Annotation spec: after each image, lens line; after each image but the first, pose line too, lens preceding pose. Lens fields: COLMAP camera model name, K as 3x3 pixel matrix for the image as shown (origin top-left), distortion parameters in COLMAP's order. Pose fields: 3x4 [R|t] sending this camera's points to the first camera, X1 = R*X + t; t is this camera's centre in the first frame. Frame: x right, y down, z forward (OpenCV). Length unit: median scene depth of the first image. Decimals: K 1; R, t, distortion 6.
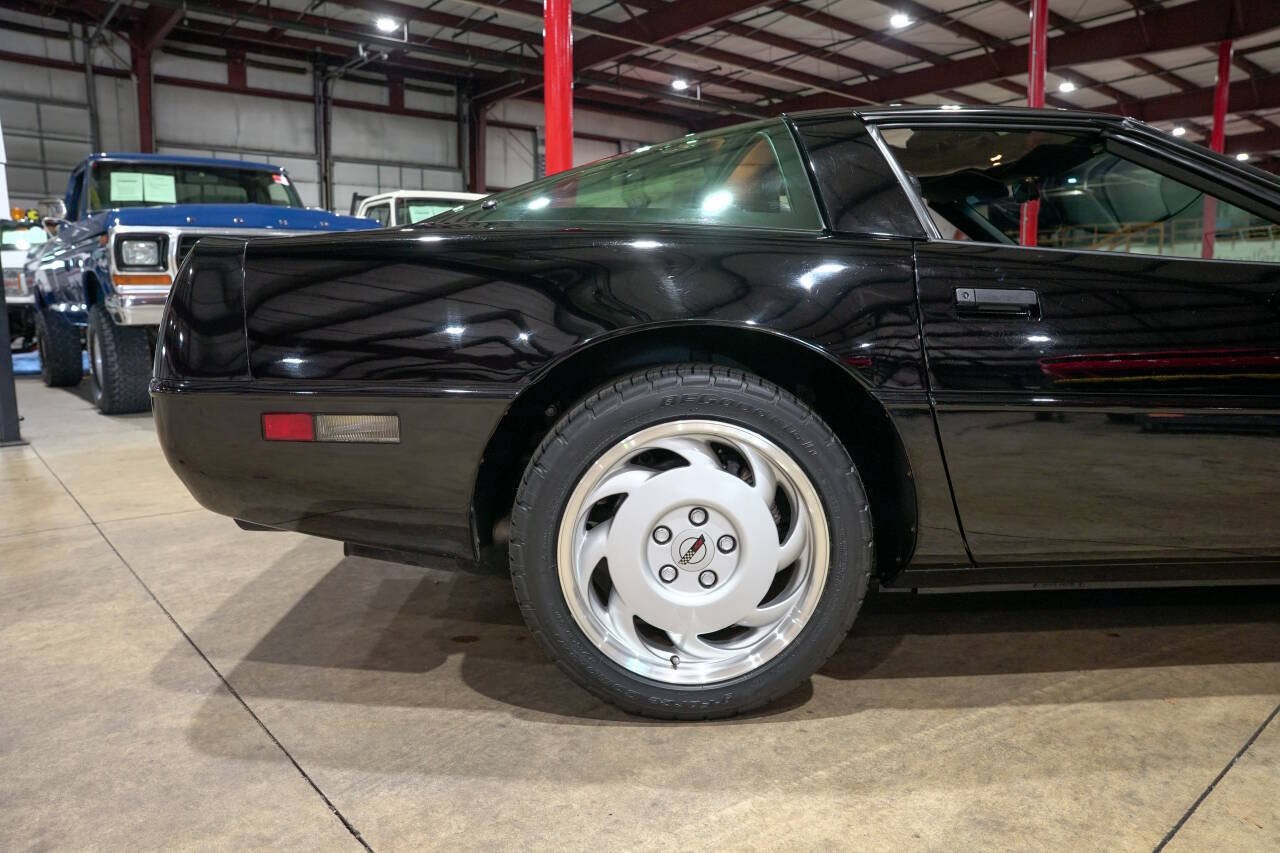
lens RADIAL K [[871.8, 0, 644.7], [0, 871.8, 427.1], [0, 0, 1]] dist [-0.139808, 0.107232]
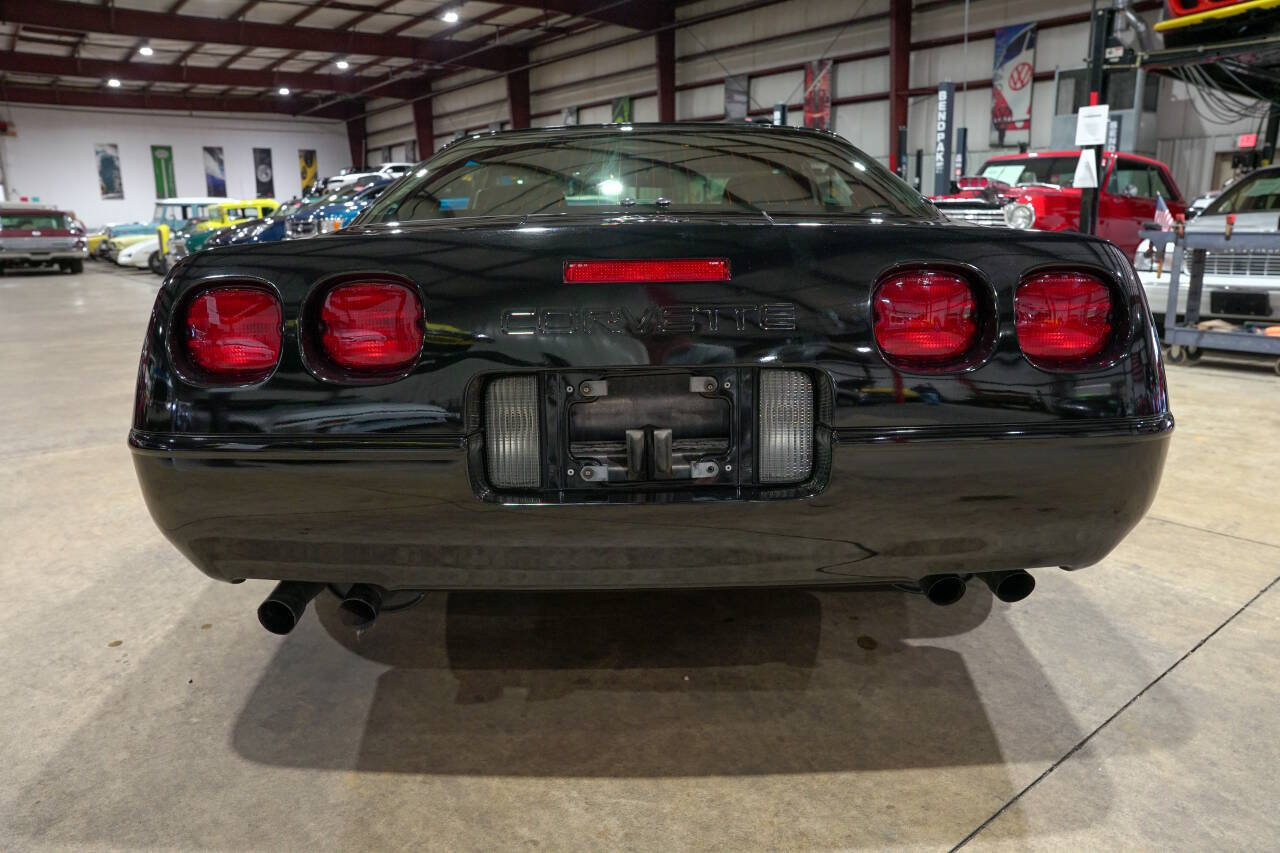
lens RADIAL K [[871.8, 0, 646.8], [0, 871.8, 427.1], [0, 0, 1]] dist [-0.139808, 0.107232]
pose [[0.041577, -0.224253, 0.973644, -0.113917], [0.153719, 0.964320, 0.215542, -0.024179], [-0.987240, 0.140706, 0.074565, 0.117421]]
